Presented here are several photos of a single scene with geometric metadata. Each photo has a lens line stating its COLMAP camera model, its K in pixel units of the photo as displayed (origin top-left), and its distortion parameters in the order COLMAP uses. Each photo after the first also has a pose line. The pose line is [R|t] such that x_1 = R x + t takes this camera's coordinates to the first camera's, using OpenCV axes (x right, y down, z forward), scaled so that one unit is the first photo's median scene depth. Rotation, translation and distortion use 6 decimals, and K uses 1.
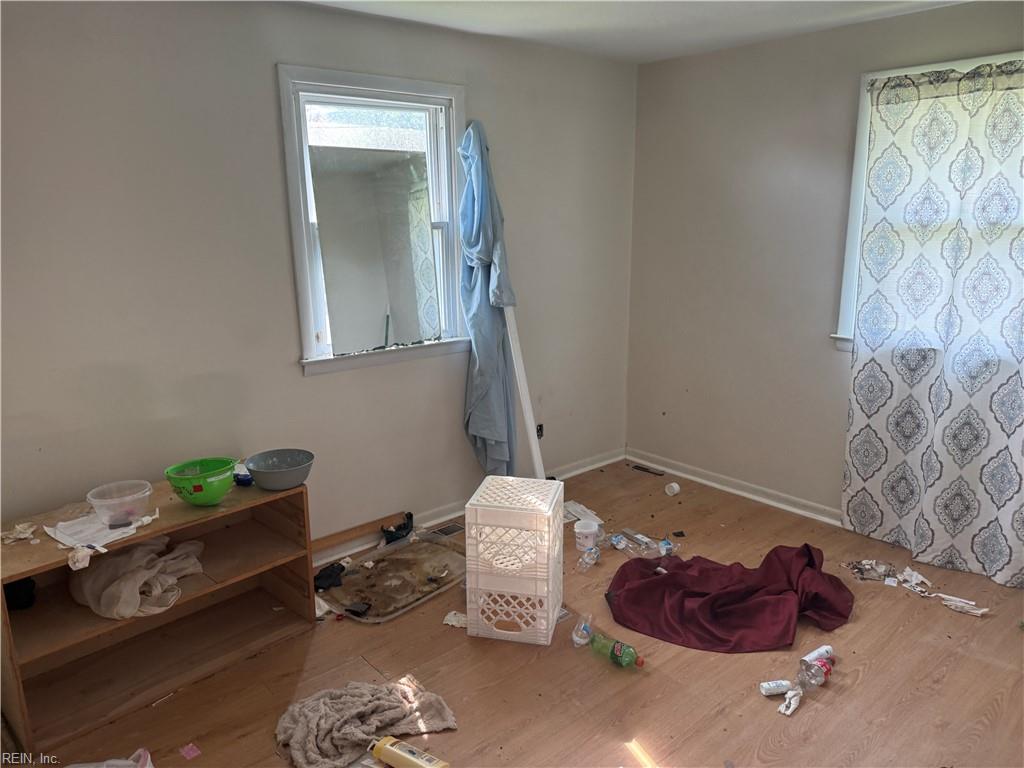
lens RADIAL K [[721.6, 0, 512.0], [0, 721.6, 390.3], [0, 0, 1]] dist [0.048990, -0.069393]
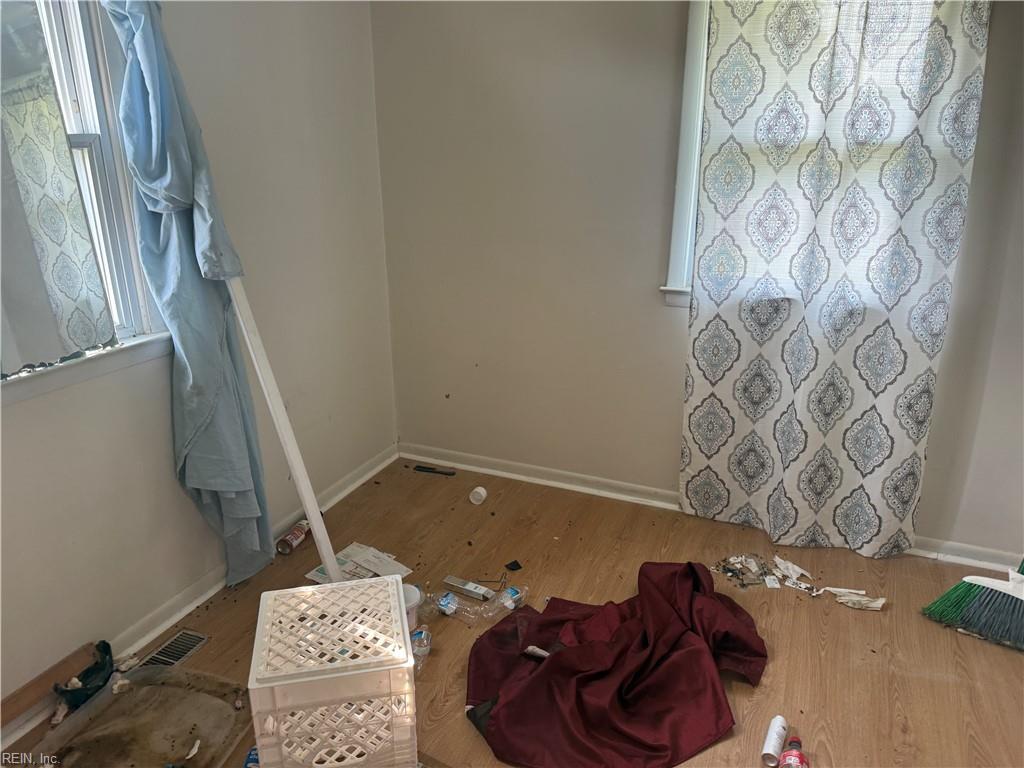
lens RADIAL K [[721.6, 0, 508.7], [0, 721.6, 392.1], [0, 0, 1]] dist [0.048990, -0.069393]
pose [[0.899131, -0.135239, 0.416262, -0.067269], [0.093402, 0.988445, 0.119385, -0.076269], [-0.427598, -0.068463, 0.901373, 0.358698]]
